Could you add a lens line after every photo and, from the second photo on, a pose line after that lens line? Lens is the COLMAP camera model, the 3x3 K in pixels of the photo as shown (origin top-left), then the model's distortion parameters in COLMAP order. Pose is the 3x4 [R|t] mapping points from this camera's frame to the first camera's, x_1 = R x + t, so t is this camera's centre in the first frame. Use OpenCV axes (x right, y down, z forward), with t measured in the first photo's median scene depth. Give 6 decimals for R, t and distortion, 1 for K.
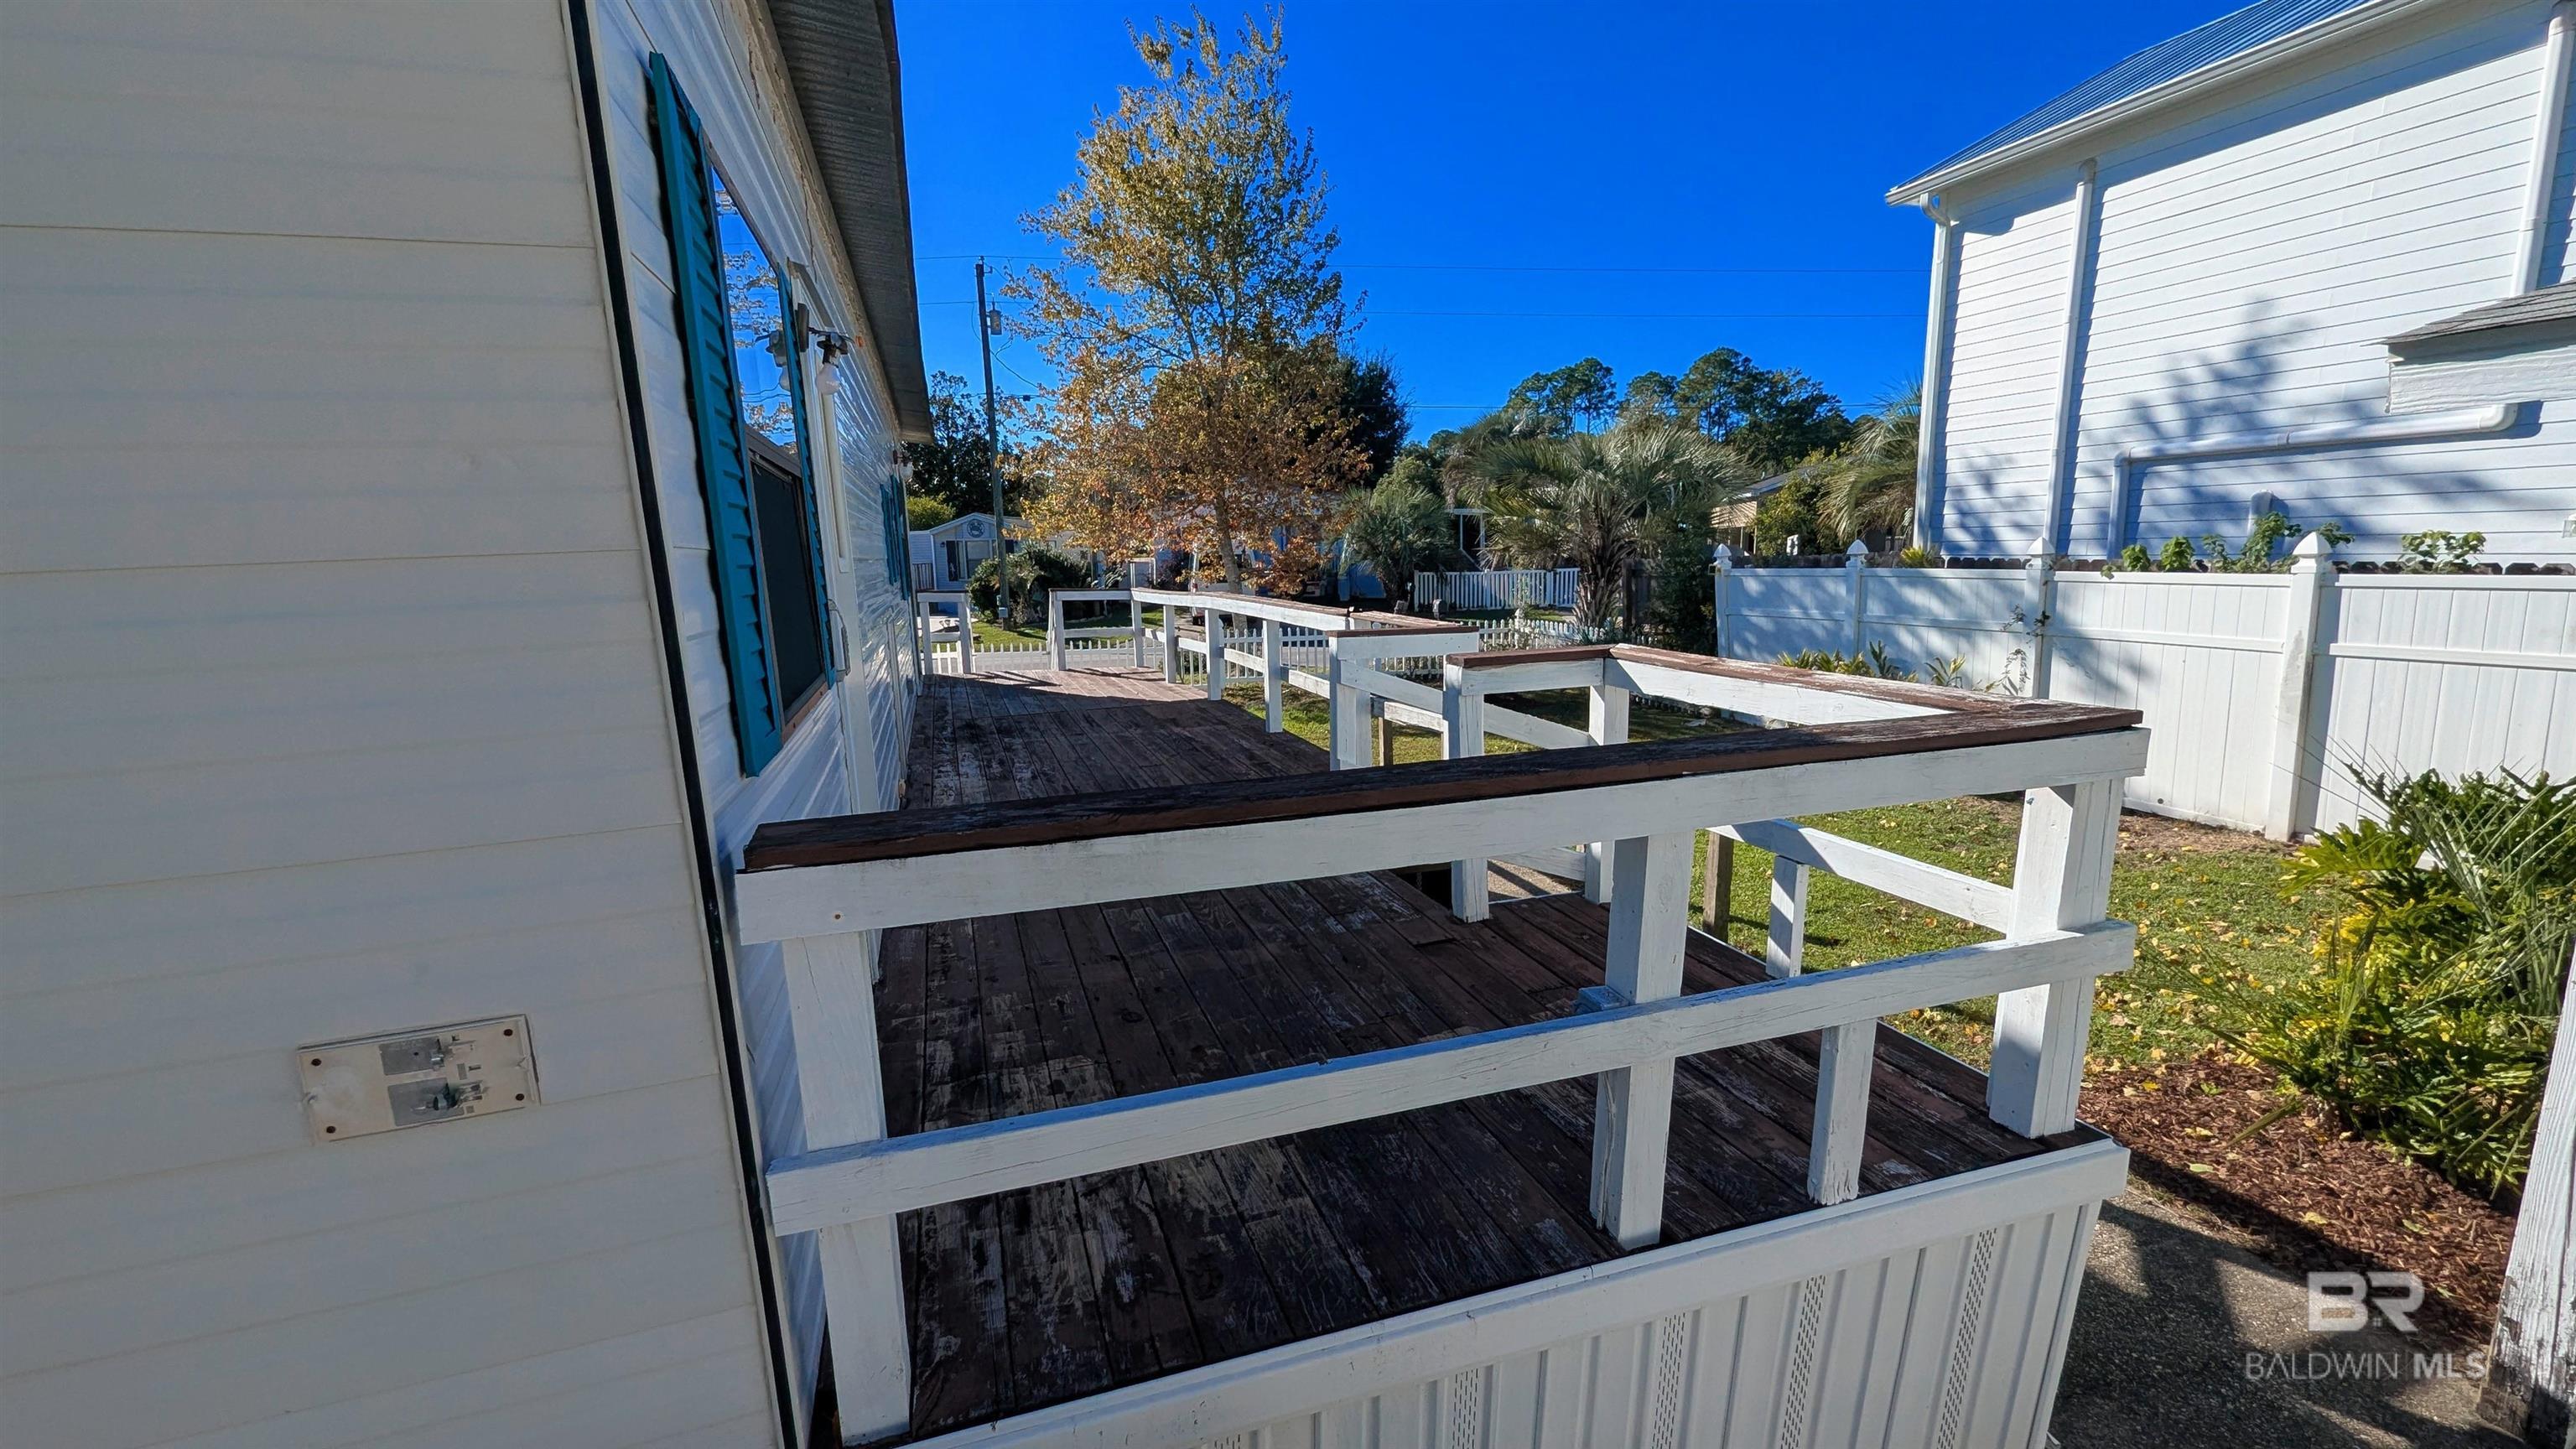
lens RADIAL K [[1074.3, 0, 1296.4], [0, 1074.3, 729.5], [0, 0, 1]] dist [0.002499, -0.001393]
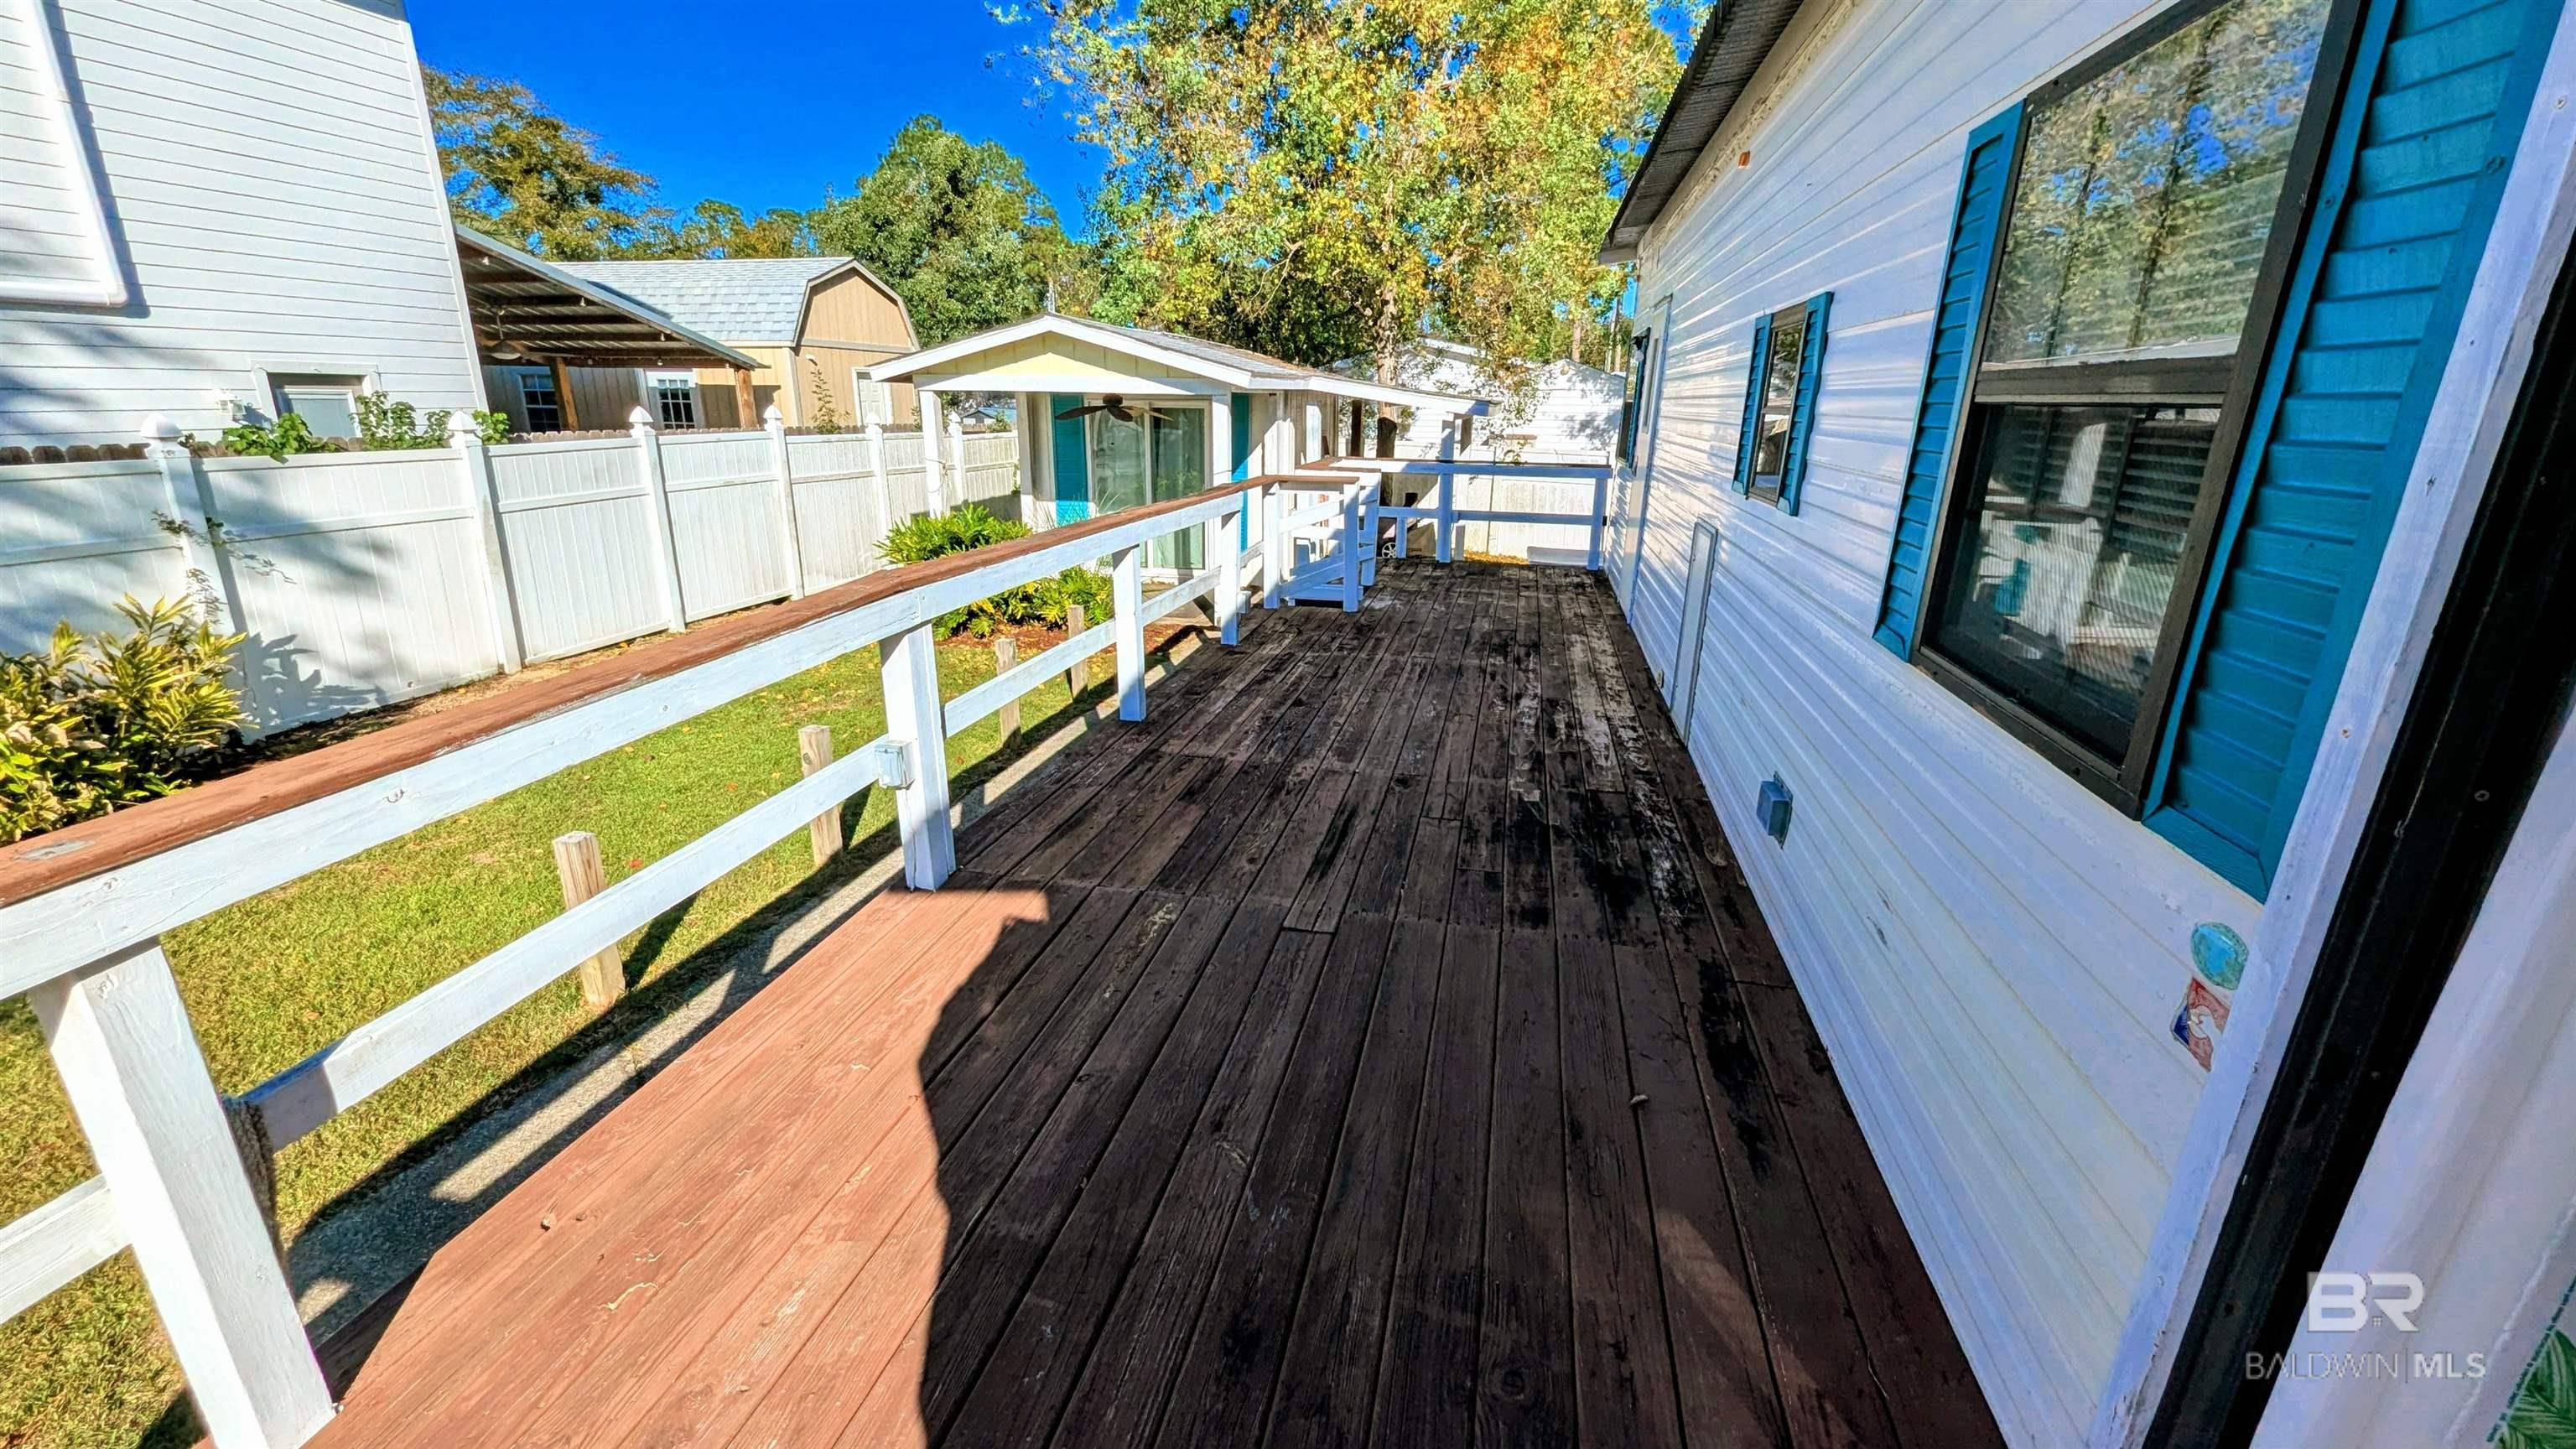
lens RADIAL K [[1074.3, 0, 1282.6], [0, 1074.3, 739.9], [0, 0, 1]] dist [0.002499, -0.001393]
pose [[-0.861419, -0.145156, 0.486711, -0.289460], [0.088344, 0.900858, 0.425029, -0.177173], [-0.500153, 0.409126, -0.763192, 1.010985]]
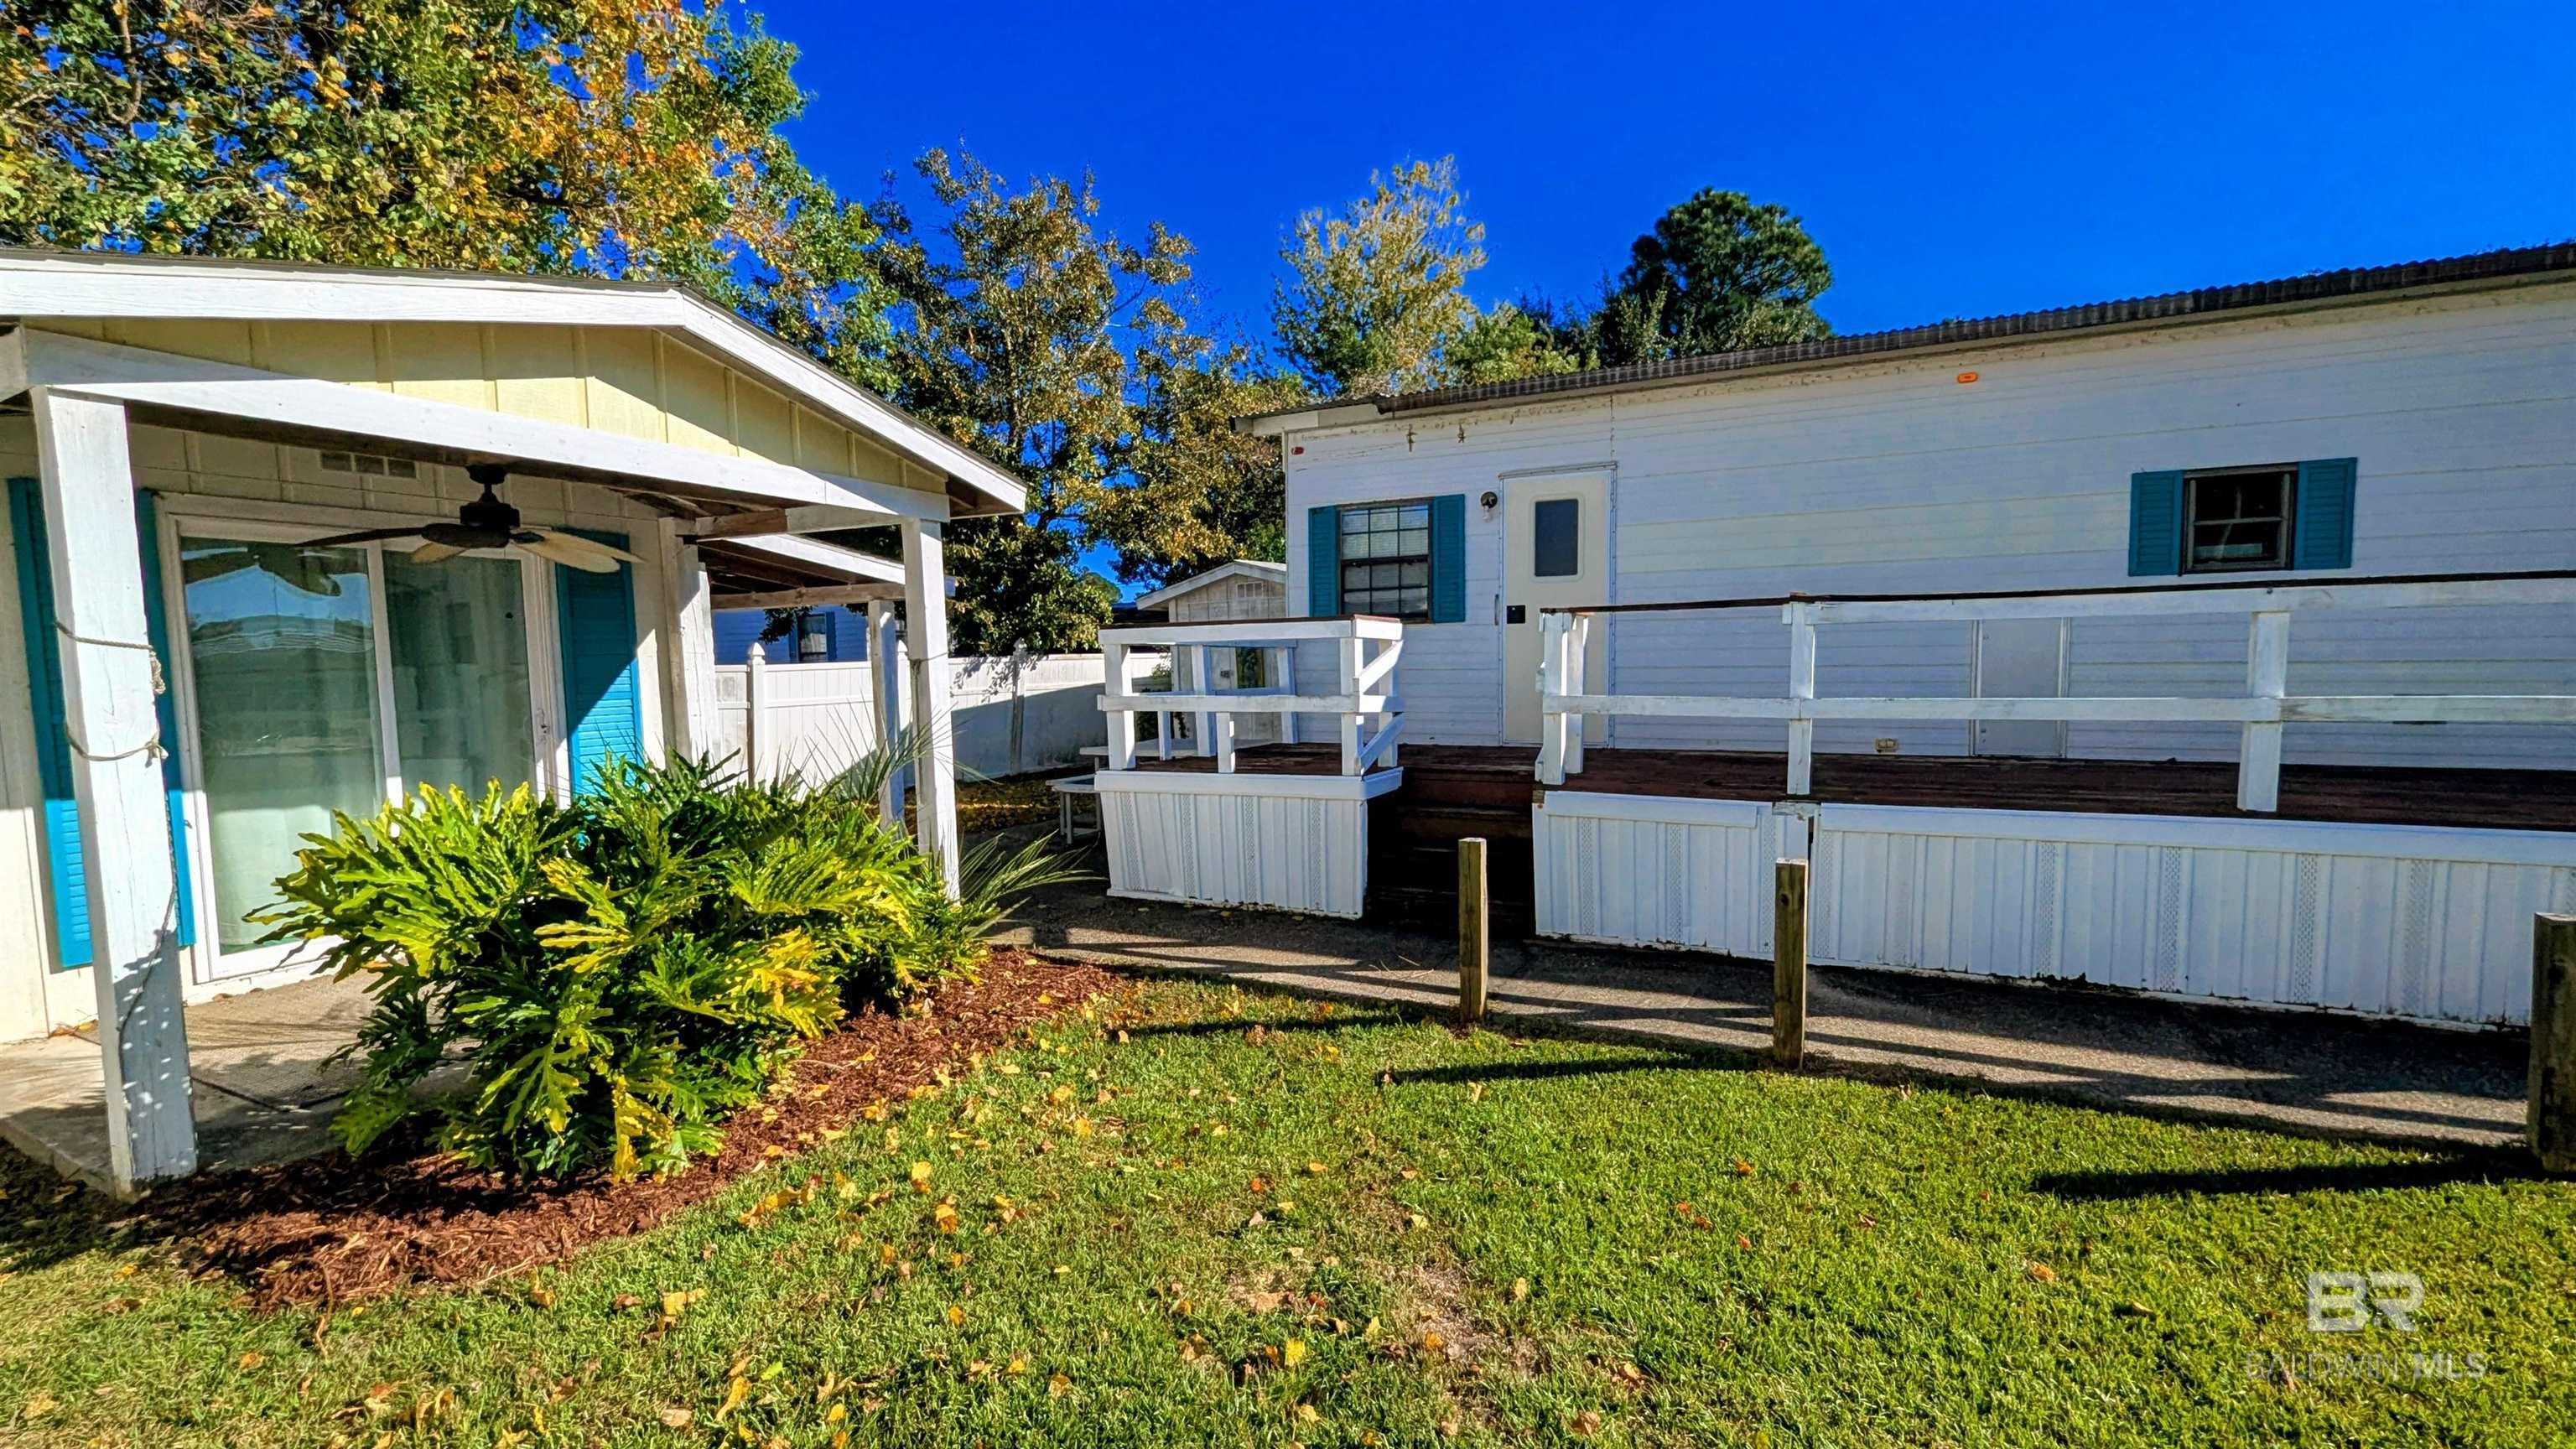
lens RADIAL K [[1074.3, 0, 1306.8], [0, 1074.3, 731.7], [0, 0, 1]] dist [0.002499, -0.001393]
pose [[-0.684130, 0.078555, -0.725118, 0.518329], [-0.093504, 0.976533, 0.194010, -0.072607], [0.723342, 0.200529, -0.660730, 0.700891]]
